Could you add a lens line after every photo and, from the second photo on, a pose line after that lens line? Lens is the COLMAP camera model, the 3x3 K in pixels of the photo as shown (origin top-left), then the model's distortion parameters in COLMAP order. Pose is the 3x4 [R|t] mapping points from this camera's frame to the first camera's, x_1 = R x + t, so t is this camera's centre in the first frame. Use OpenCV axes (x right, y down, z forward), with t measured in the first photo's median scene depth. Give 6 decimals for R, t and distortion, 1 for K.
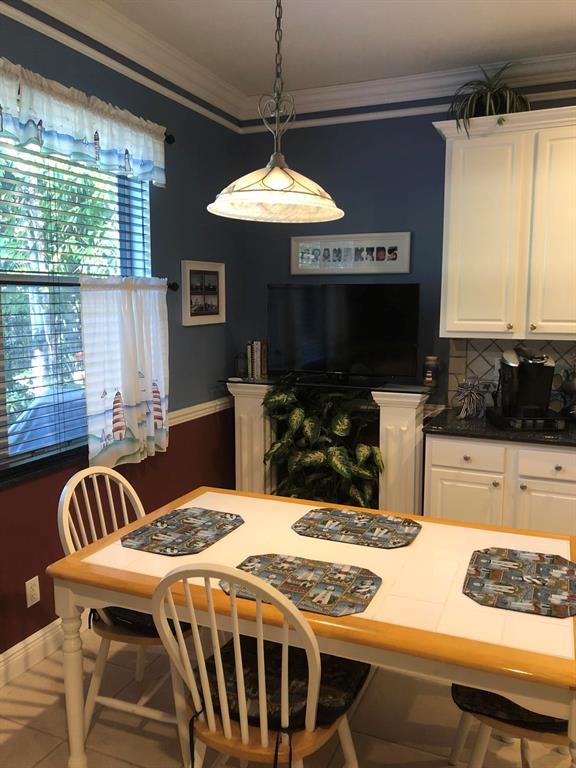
lens RADIAL K [[635.5, 0, 288.9], [0, 635.5, 385.3], [0, 0, 1]] dist [0.029686, -0.031413]
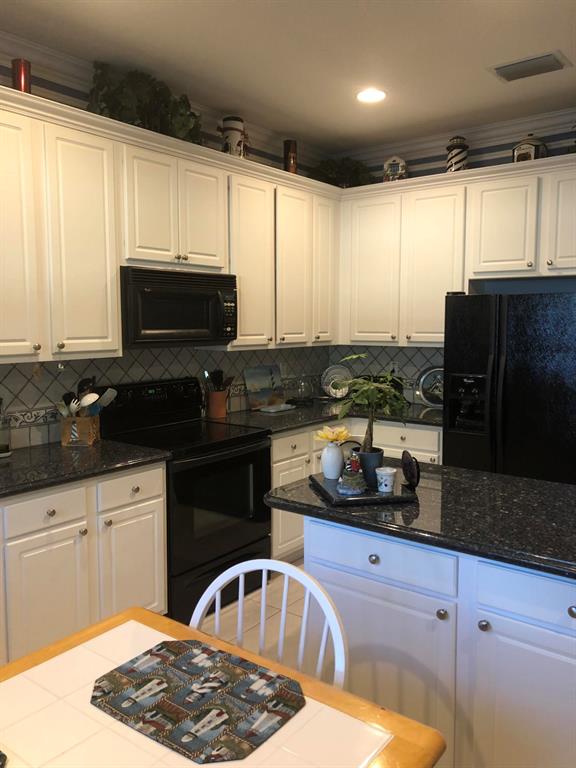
lens RADIAL K [[635.5, 0, 287.9], [0, 635.5, 382.6], [0, 0, 1]] dist [0.029686, -0.031413]
pose [[0.242738, -0.091838, 0.965735, -0.262080], [0.131034, 0.989489, 0.061161, -0.070220], [-0.961201, 0.111698, 0.252221, 0.659703]]
